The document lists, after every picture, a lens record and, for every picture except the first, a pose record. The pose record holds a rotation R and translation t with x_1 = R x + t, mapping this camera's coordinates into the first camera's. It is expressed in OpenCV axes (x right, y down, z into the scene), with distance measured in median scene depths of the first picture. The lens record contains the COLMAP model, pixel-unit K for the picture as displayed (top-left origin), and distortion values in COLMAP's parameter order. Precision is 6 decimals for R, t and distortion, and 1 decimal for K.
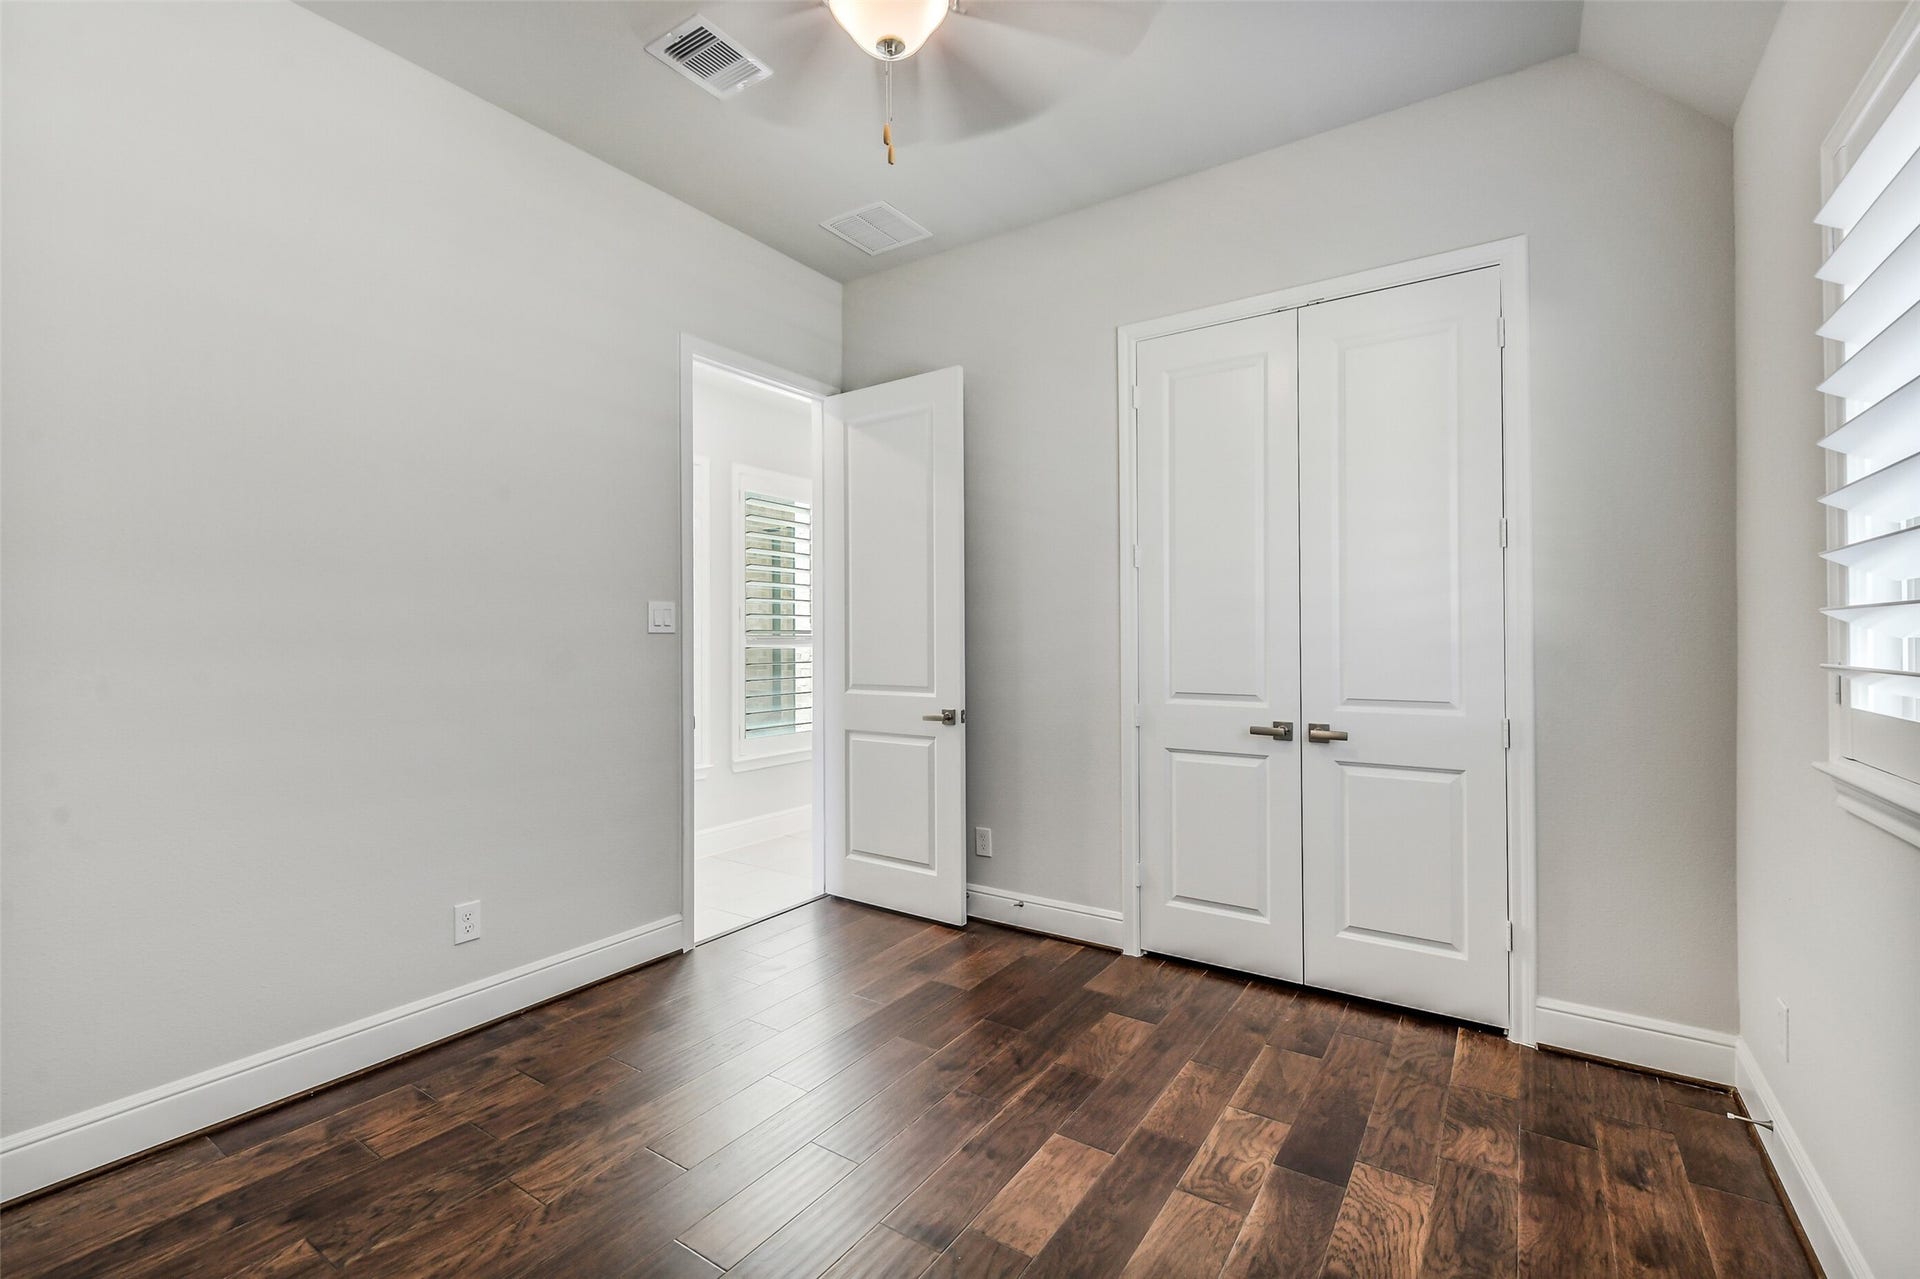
lens RADIAL K [[845.9, 0, 958.8], [0, 845.9, 635.4], [0, 0, 1]] dist [0.003593, 0.000234]
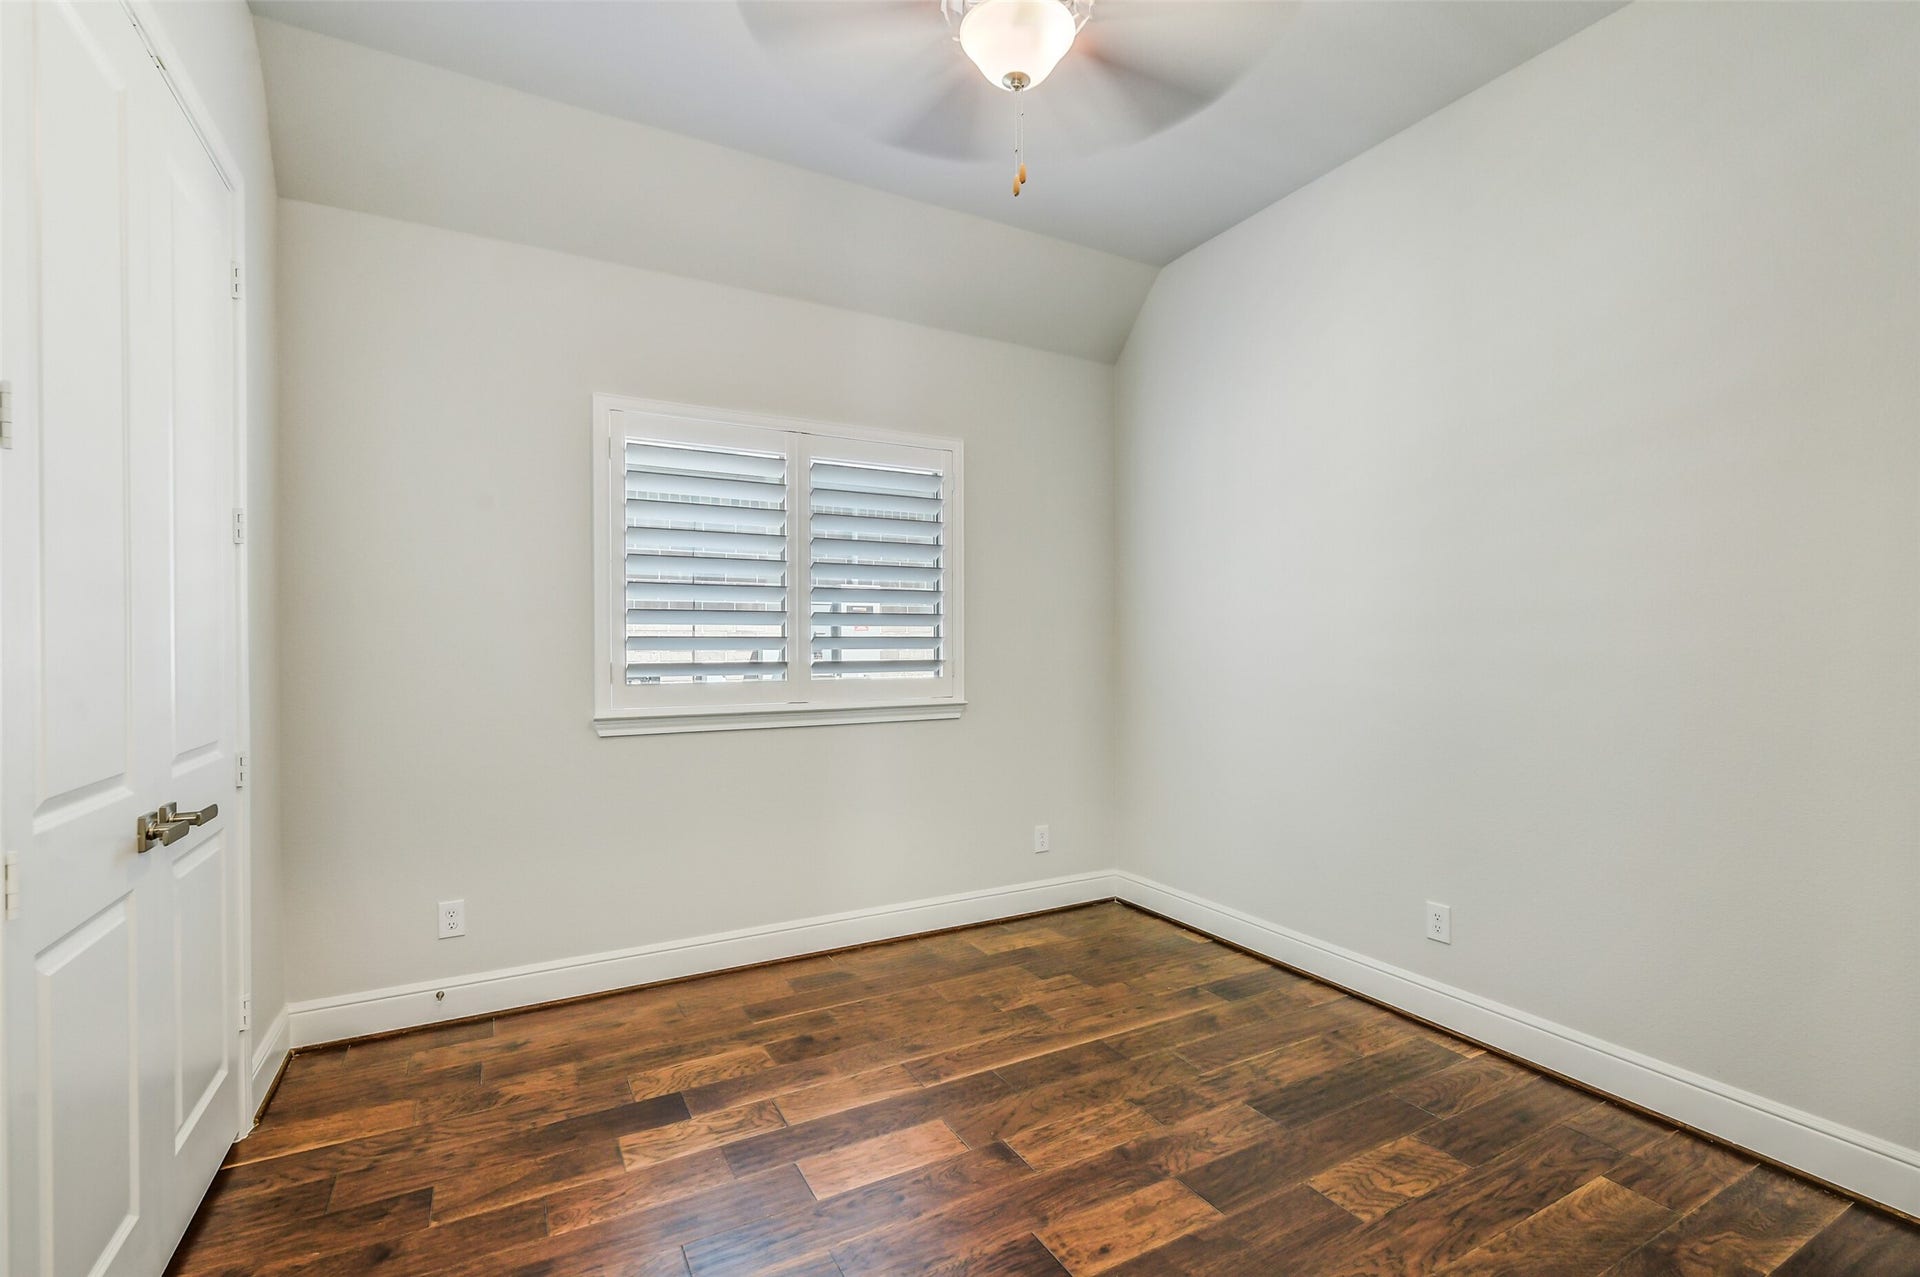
lens RADIAL K [[845.9, 0, 957.2], [0, 845.9, 644.3], [0, 0, 1]] dist [0.003593, 0.000234]
pose [[-0.888522, 0.008303, 0.458758, -0.463598], [0.006708, 0.999964, -0.005108, 0.000753], [-0.458784, -0.001461, -0.888546, 1.835415]]
